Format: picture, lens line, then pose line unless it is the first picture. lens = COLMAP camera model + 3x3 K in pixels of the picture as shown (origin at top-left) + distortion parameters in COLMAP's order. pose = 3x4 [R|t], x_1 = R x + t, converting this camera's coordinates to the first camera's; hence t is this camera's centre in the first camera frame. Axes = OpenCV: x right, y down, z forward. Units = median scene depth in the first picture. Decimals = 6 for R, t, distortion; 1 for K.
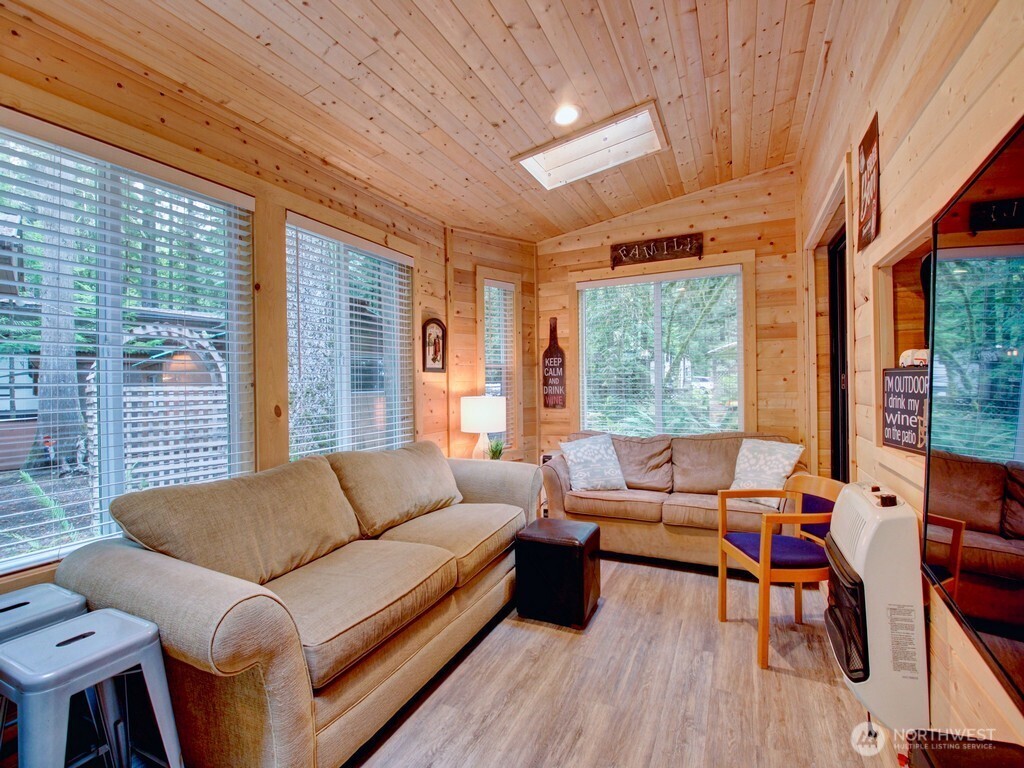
lens RADIAL K [[482.2, 0, 498.3], [0, 482.2, 390.9], [0, 0, 1]] dist [-0.000622, -0.012801]
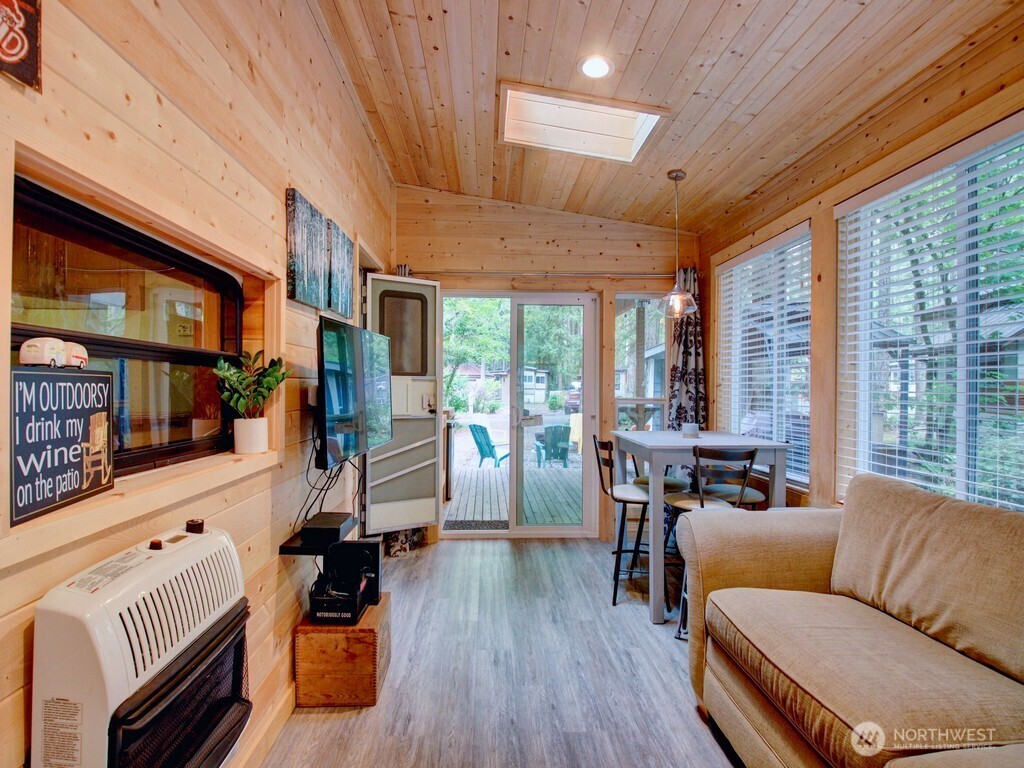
lens RADIAL K [[482.2, 0, 512.8], [0, 482.2, 390.8], [0, 0, 1]] dist [-0.000622, -0.012801]
pose [[-0.867334, 0.019186, -0.497356, 0.282657], [0.001854, 0.999374, 0.035319, -0.017336], [0.497723, 0.029712, -0.866827, 0.770843]]
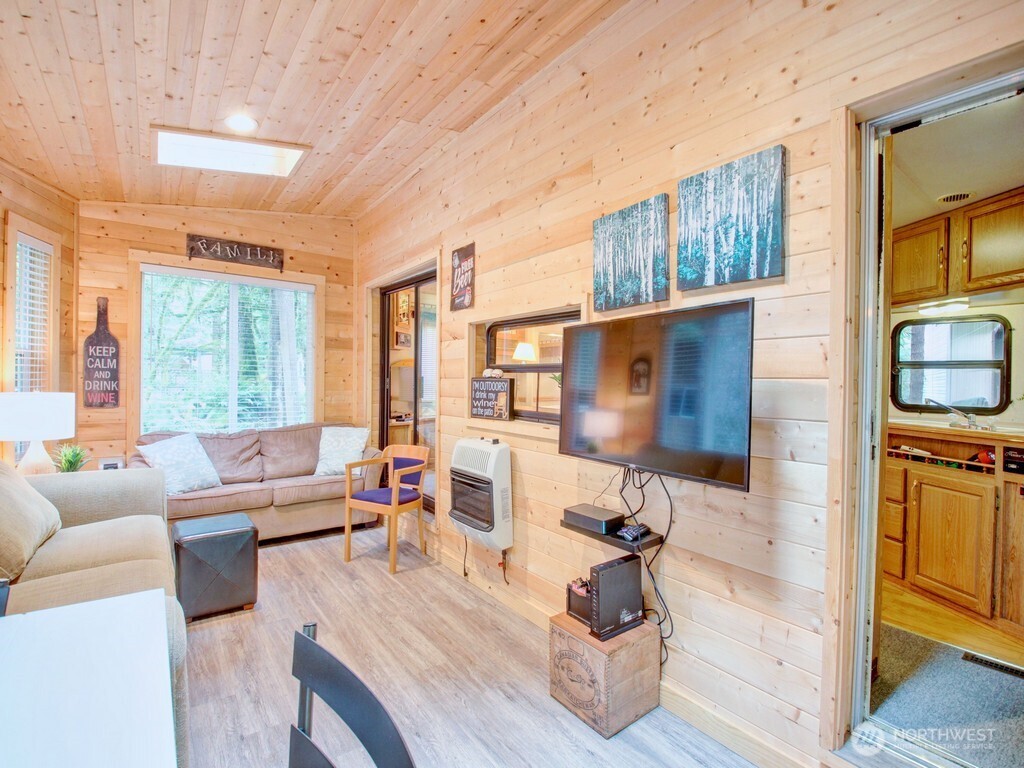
lens RADIAL K [[482.2, 0, 523.7], [0, 482.2, 394.5], [0, 0, 1]] dist [-0.000622, -0.012801]
pose [[0.429065, 0.002272, 0.903271, -0.392122], [-0.008546, 0.999962, 0.001545, 0.007608], [-0.903233, -0.008382, 0.429068, -0.004045]]
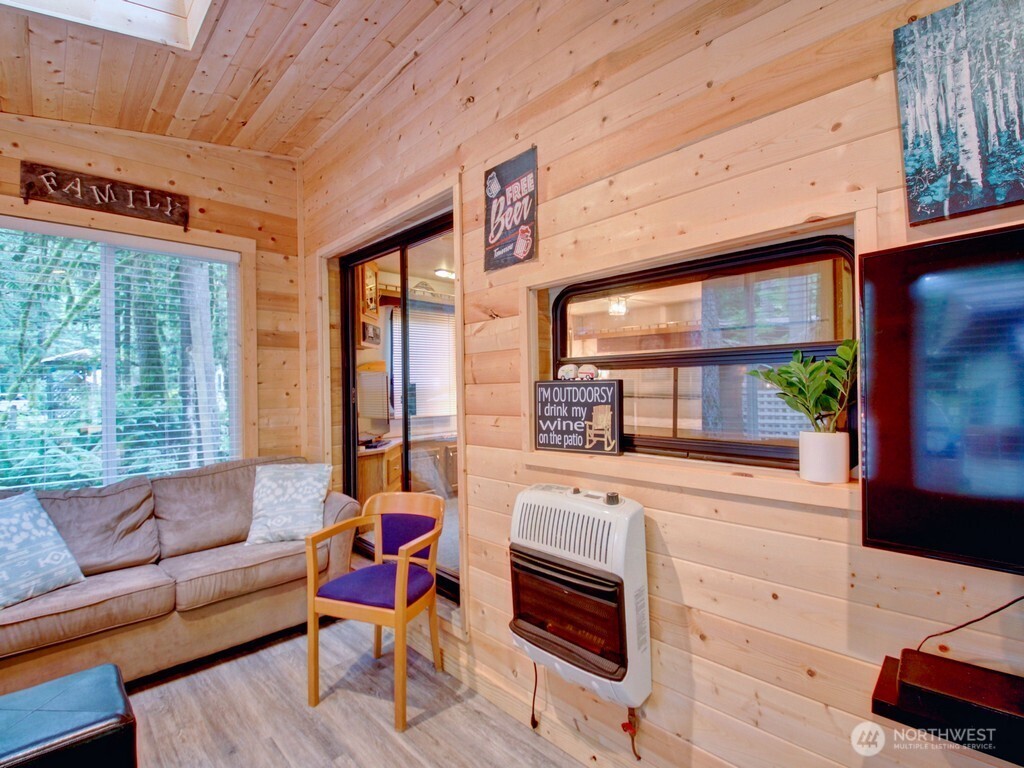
lens RADIAL K [[482.2, 0, 512.1], [0, 482.2, 387.9], [0, 0, 1]] dist [-0.000622, -0.012801]
pose [[0.324235, 0.012590, 0.945893, -0.123072], [0.027367, 0.999368, -0.022683, -0.003002], [-0.945581, 0.033240, 0.323686, 0.322842]]
